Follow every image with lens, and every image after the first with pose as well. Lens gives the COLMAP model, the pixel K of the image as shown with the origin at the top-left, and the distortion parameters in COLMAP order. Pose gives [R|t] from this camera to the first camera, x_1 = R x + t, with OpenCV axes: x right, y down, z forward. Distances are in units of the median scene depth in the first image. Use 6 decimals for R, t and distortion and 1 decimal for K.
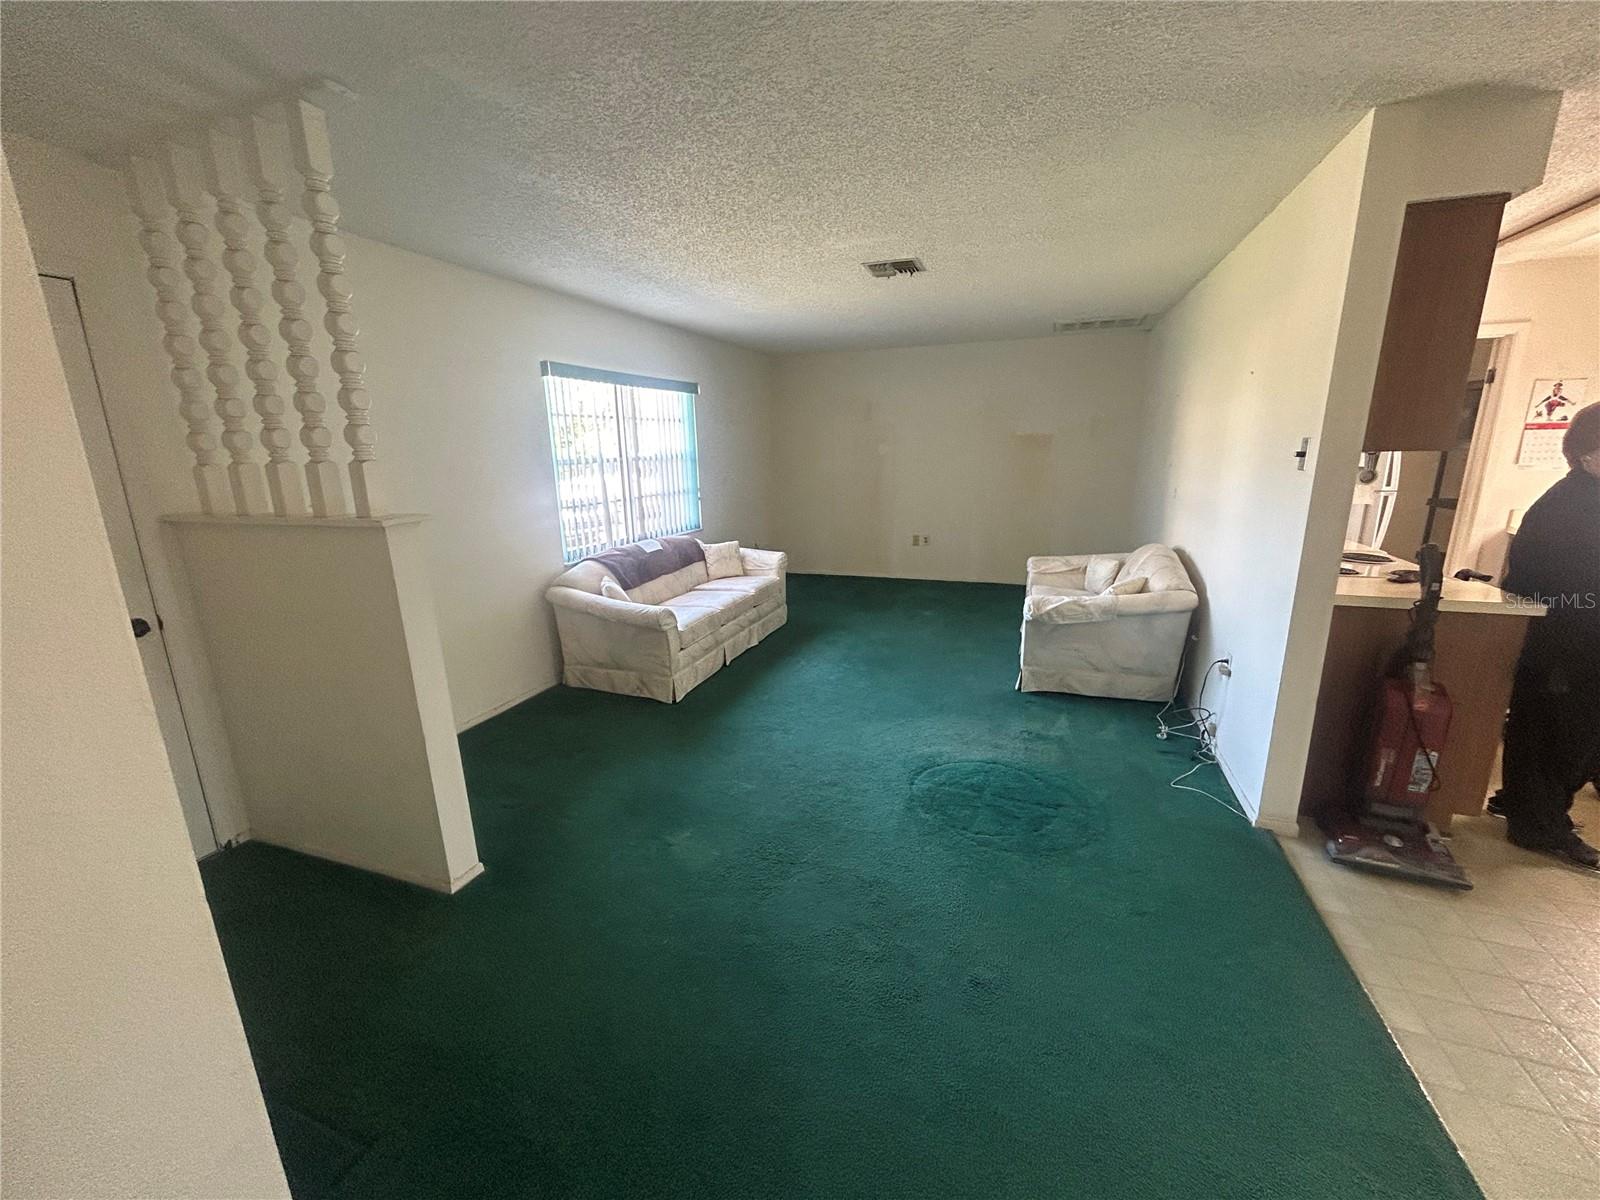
lens RADIAL K [[644.8, 0, 800.0], [0, 644.8, 600.0], [0, 0, 1]] dist [0.001714, 0.000293]
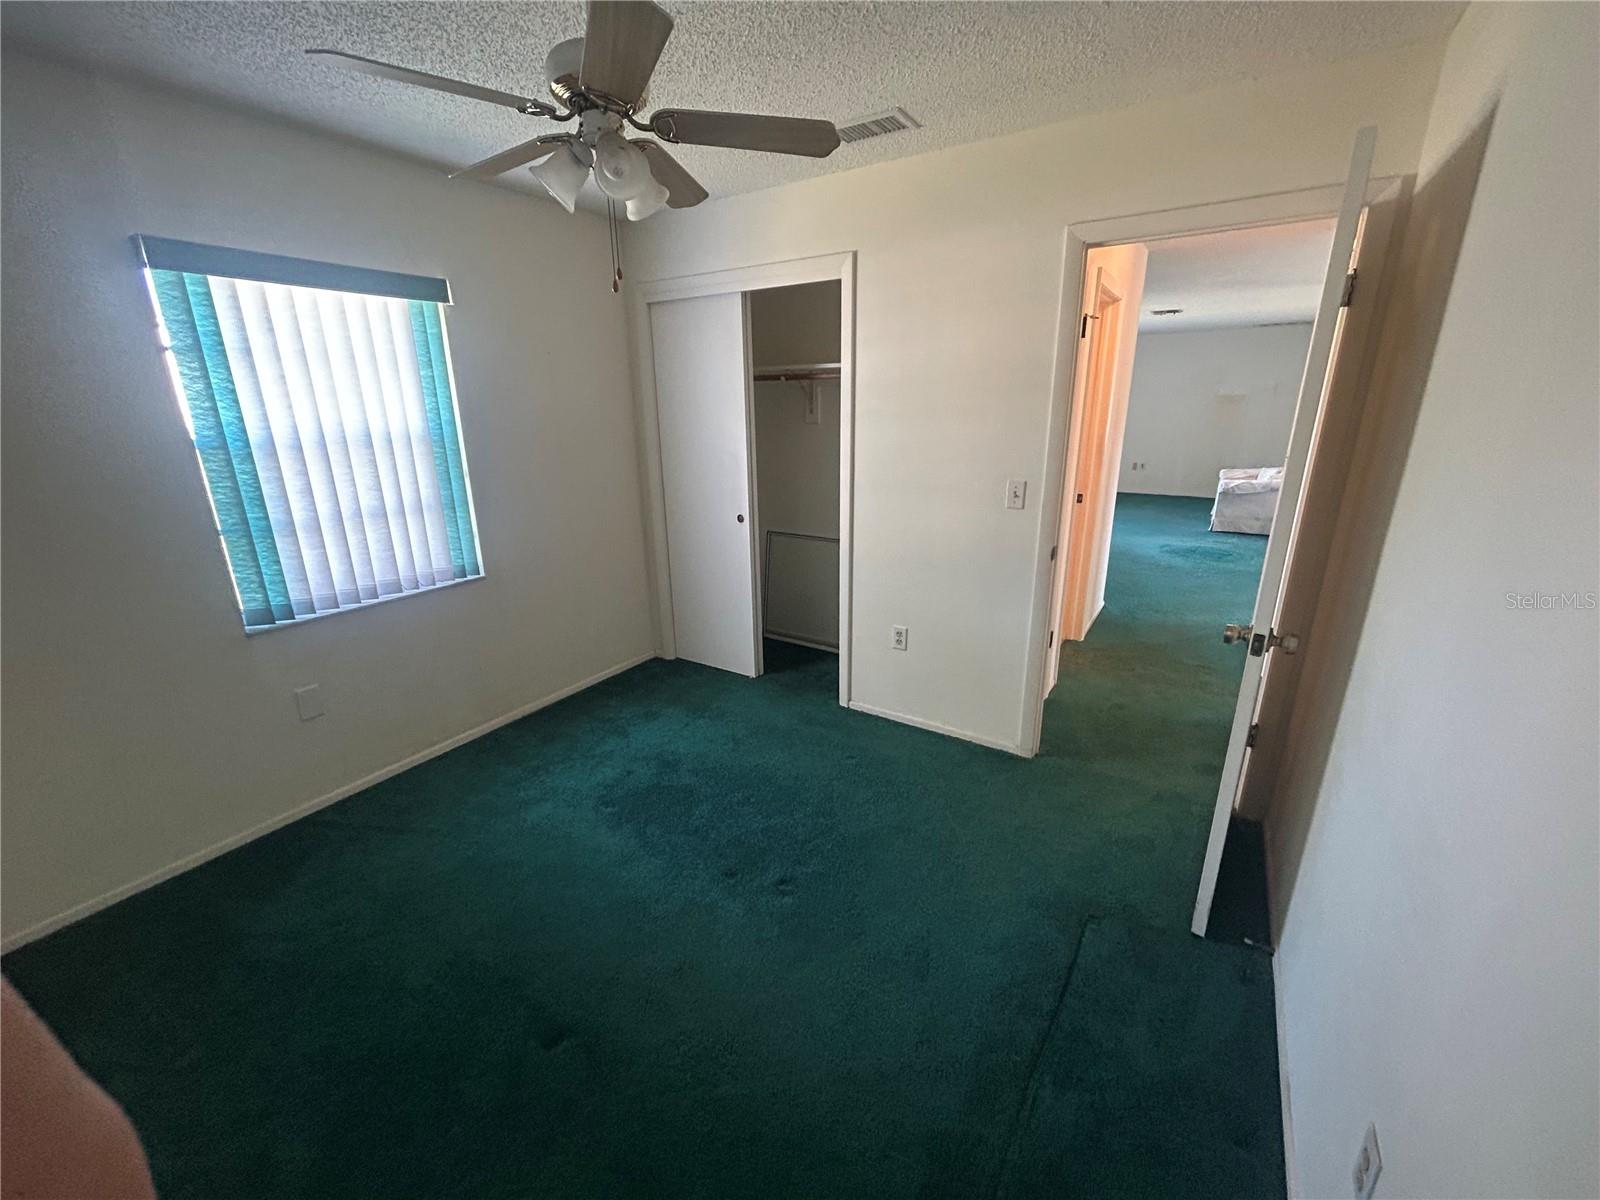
lens RADIAL K [[644.8, 0, 800.0], [0, 644.8, 600.0], [0, 0, 1]] dist [0.001714, 0.000293]
pose [[0.976467, 0.073982, -0.202582, -0.463131], [-0.060402, 0.995543, 0.072422, 0.284632], [0.207038, -0.058482, 0.976584, -1.177277]]
